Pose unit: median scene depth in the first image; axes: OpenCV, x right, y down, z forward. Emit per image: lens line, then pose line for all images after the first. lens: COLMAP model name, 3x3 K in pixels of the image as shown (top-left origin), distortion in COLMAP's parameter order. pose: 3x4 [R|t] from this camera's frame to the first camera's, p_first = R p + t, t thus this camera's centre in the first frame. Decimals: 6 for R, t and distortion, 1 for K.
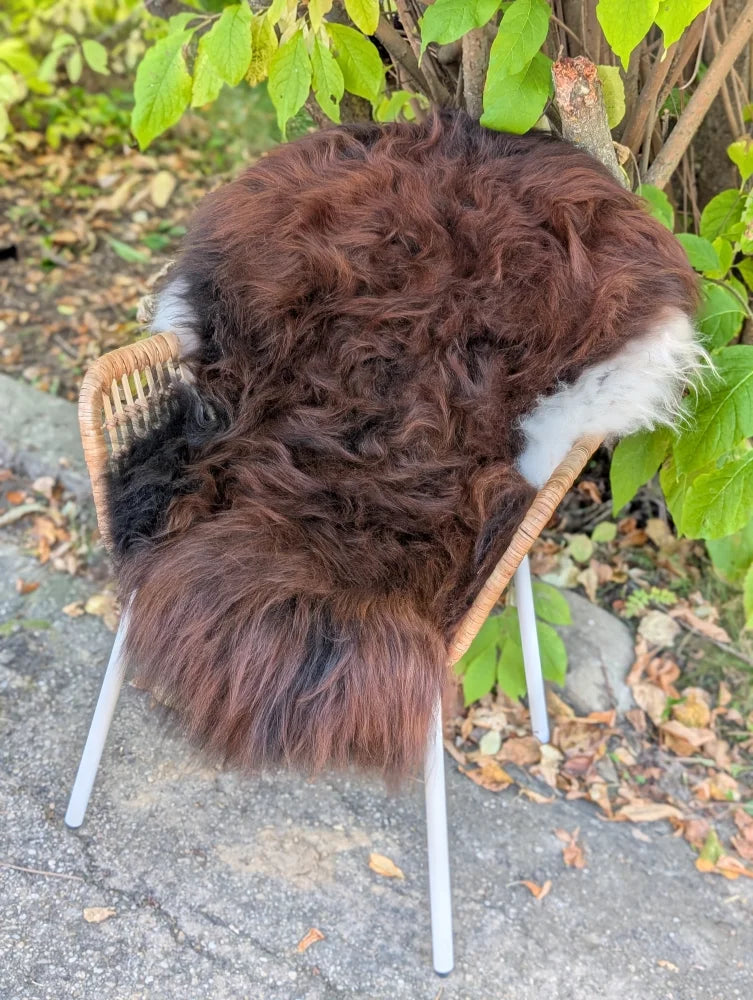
lens RADIAL K [[1492.5, 0, 361.9], [0, 1492.5, 499.7], [0, 0, 1]] dist [0.056883, 0.000000]
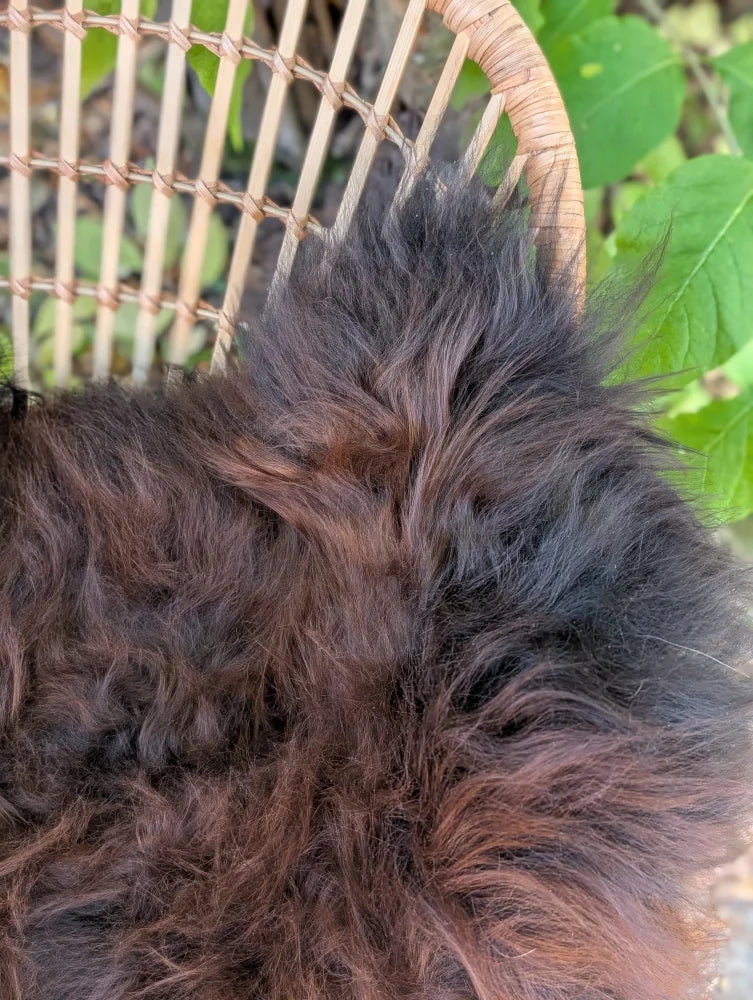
lens RADIAL K [[1492.5, 0, 383.2], [0, 1492.5, 492.7], [0, 0, 1]] dist [0.056883, 0.000000]
pose [[0.954176, -0.201252, 0.221463, 0.001951], [0.099577, 0.911430, 0.399224, -0.219697], [-0.282193, -0.358878, 0.889704, 0.522814]]
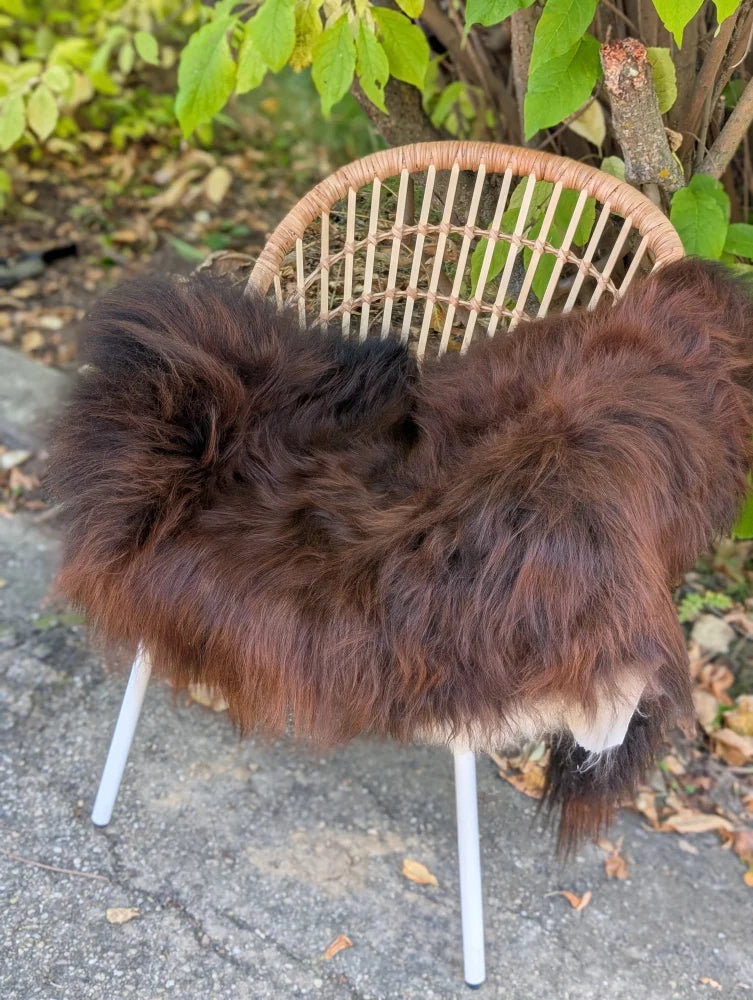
lens RADIAL K [[1492.5, 0, 381.5], [0, 1492.5, 489.0], [0, 0, 1]] dist [0.056883, 0.000000]
pose [[0.999127, 0.012085, -0.039999, 0.027065], [-0.012714, 0.999799, -0.015521, 0.012496], [0.039804, 0.016016, 0.999079, 0.029007]]
